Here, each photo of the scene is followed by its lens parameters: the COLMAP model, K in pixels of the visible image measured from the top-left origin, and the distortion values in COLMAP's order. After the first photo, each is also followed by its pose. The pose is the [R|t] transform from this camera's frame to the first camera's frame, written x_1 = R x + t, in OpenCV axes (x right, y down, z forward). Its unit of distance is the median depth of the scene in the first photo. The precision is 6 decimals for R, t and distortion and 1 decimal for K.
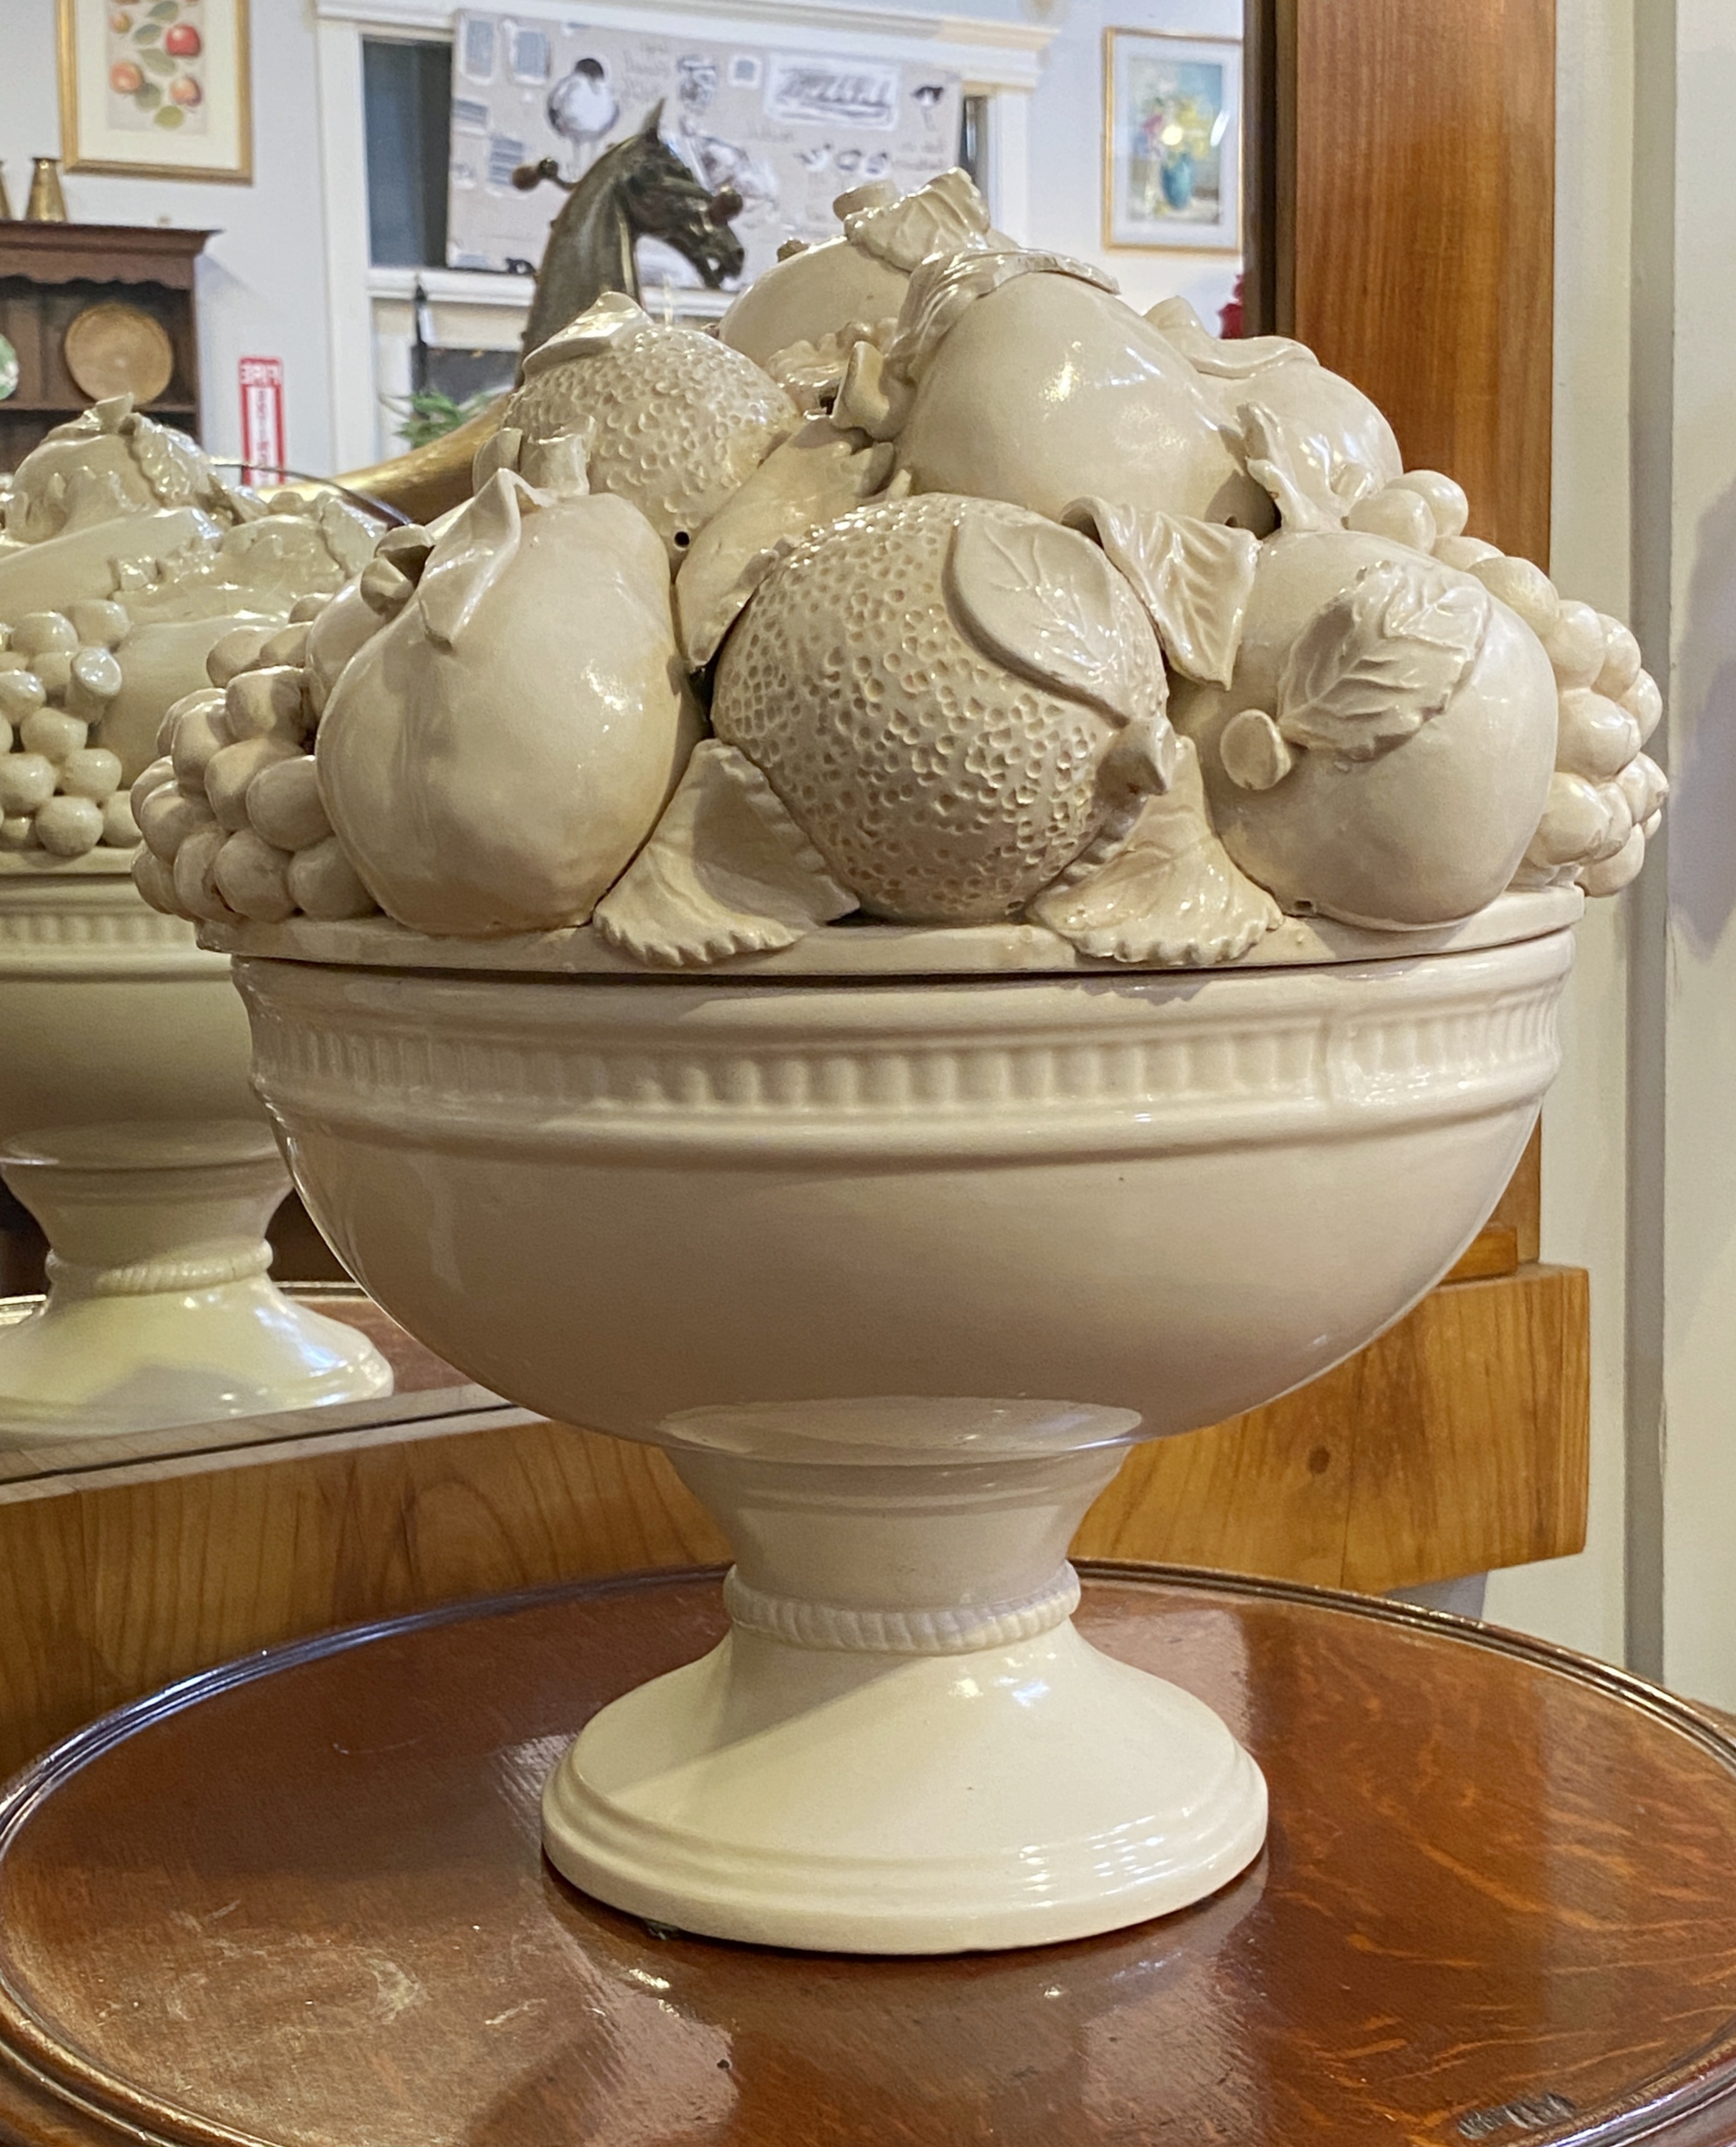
lens RADIAL K [[4020.0, 0, 868.0], [0, 4020.0, 1073.5], [0, 0, 1]] dist [0.218498, -0.293879]
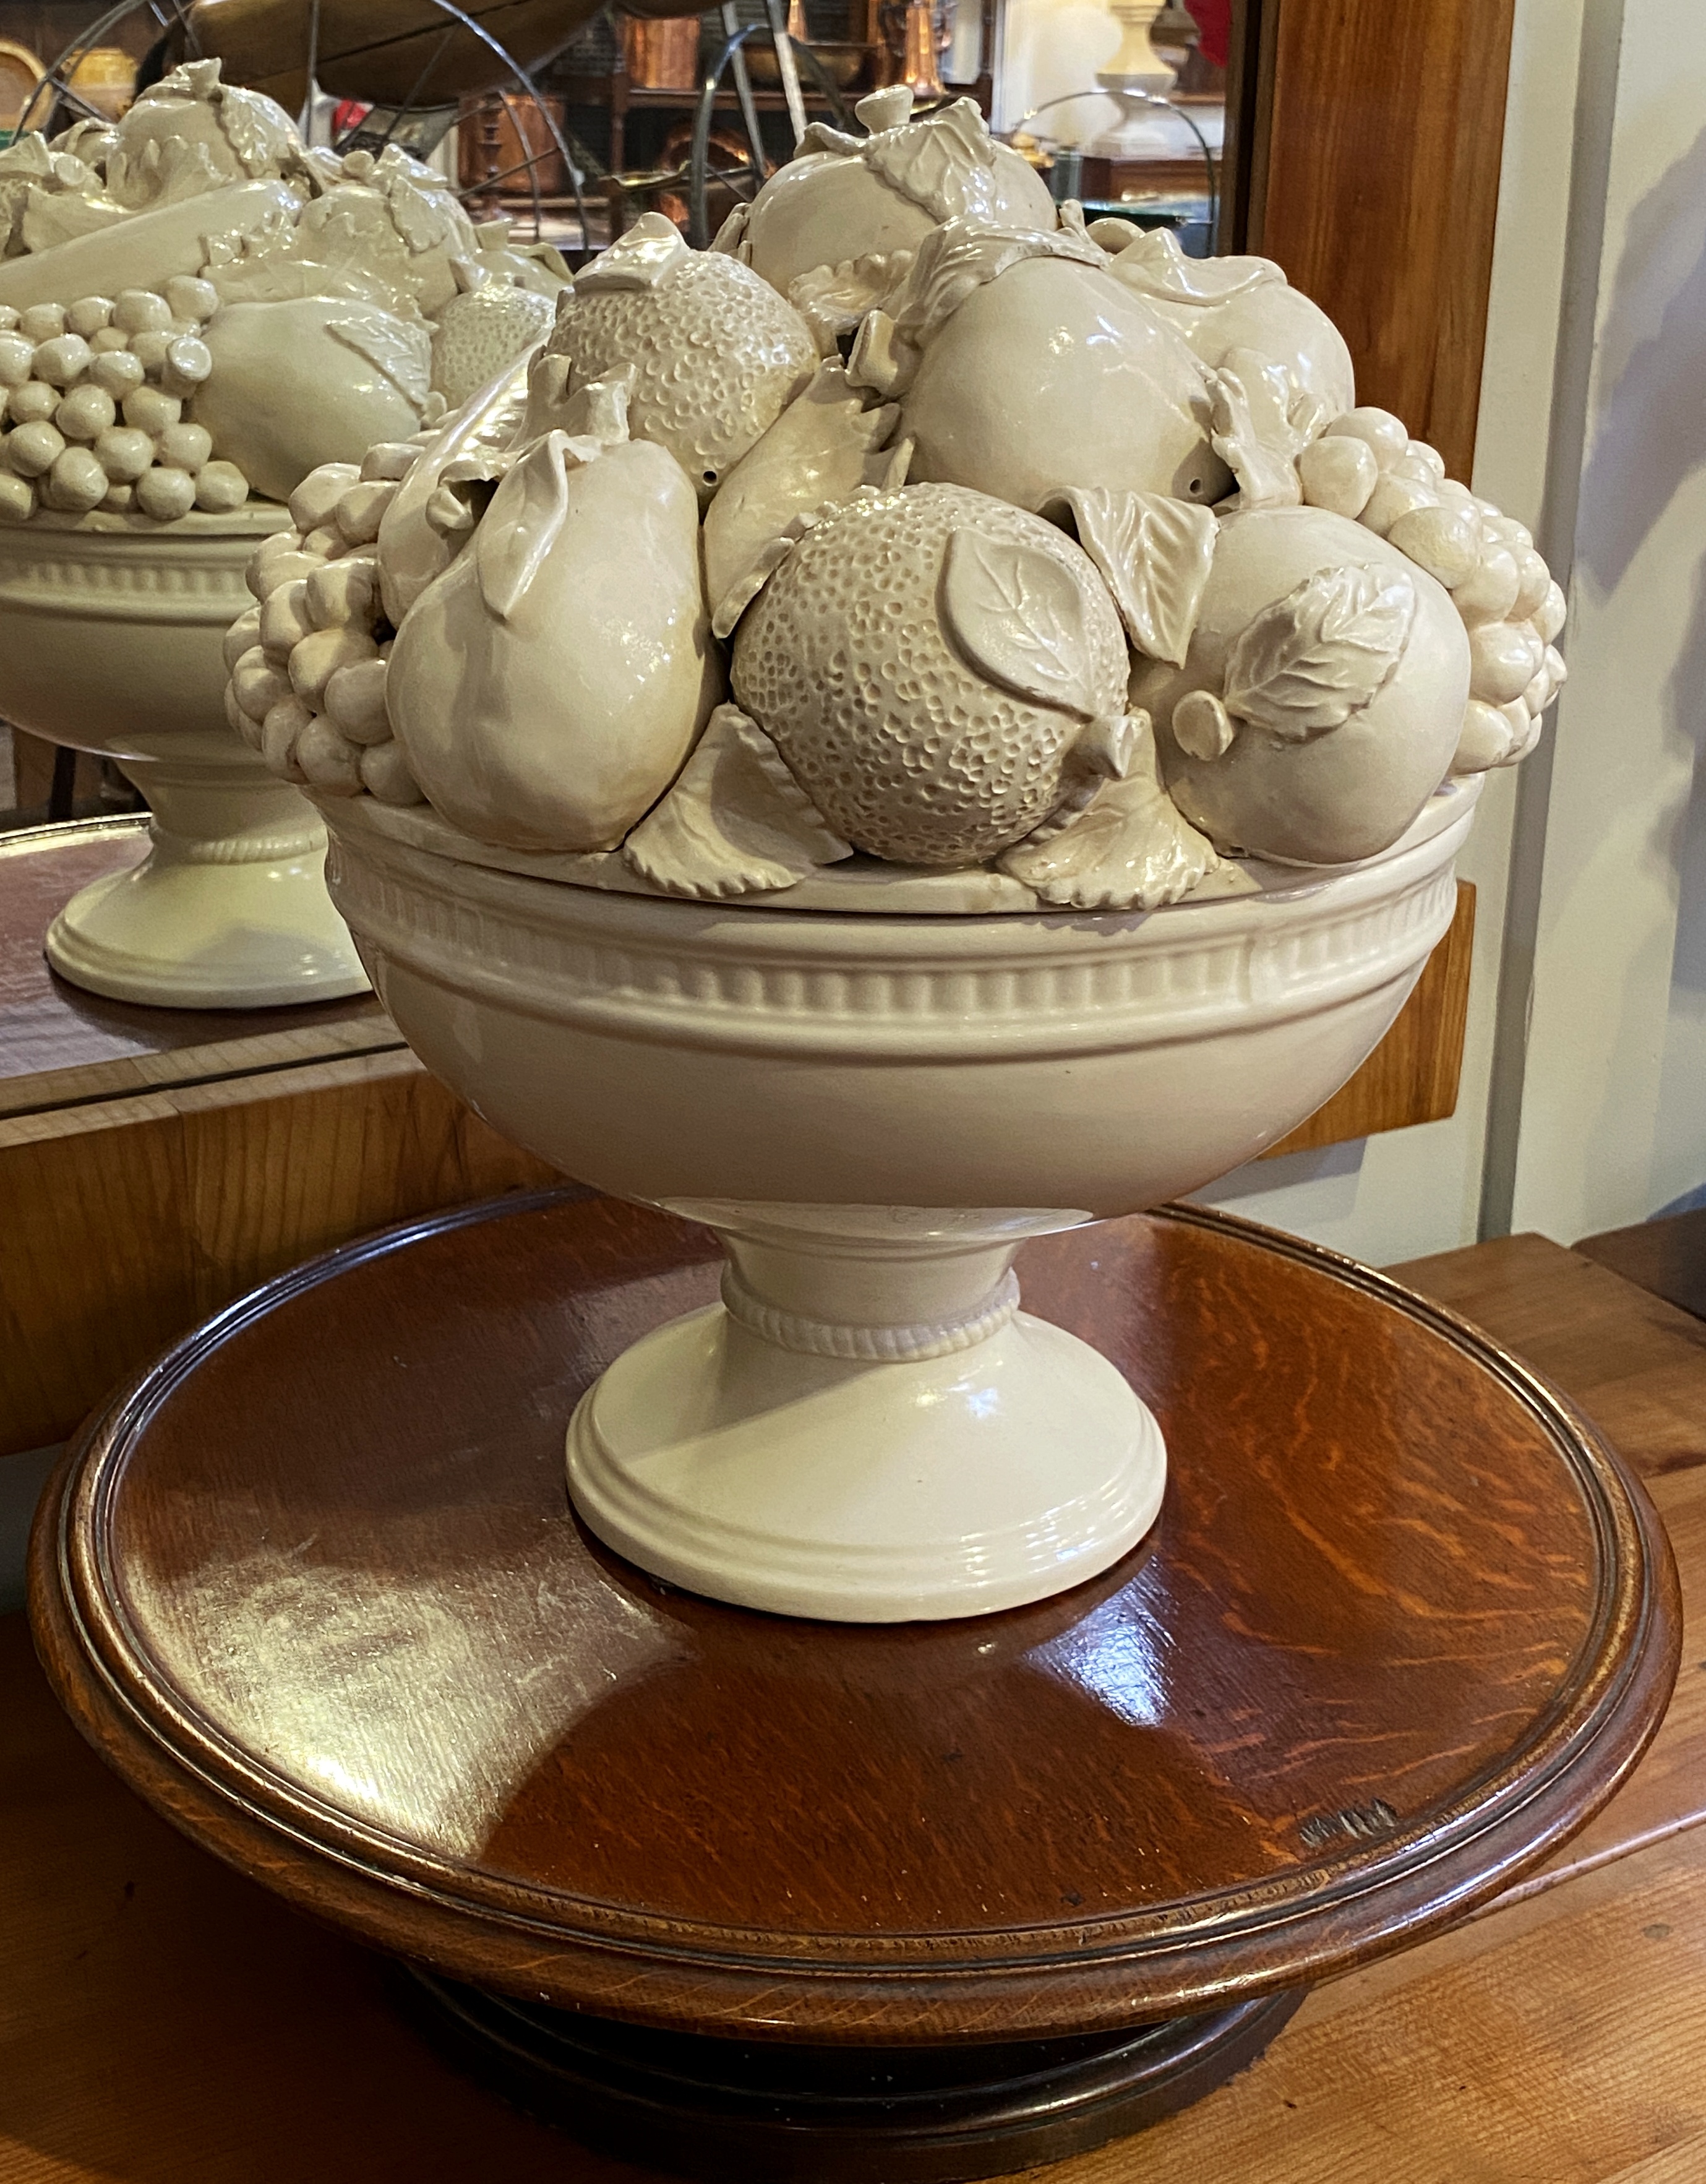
lens RADIAL K [[3478.2, 0, 853.0], [0, 3478.2, 1092.0], [0, 0, 1]] dist [0.275648, -0.866359]
pose [[0.999293, 0.037509, 0.002459, -0.001994], [-0.037204, 0.977578, 0.207259, -0.174822], [0.005371, -0.207204, 0.978283, 0.003104]]
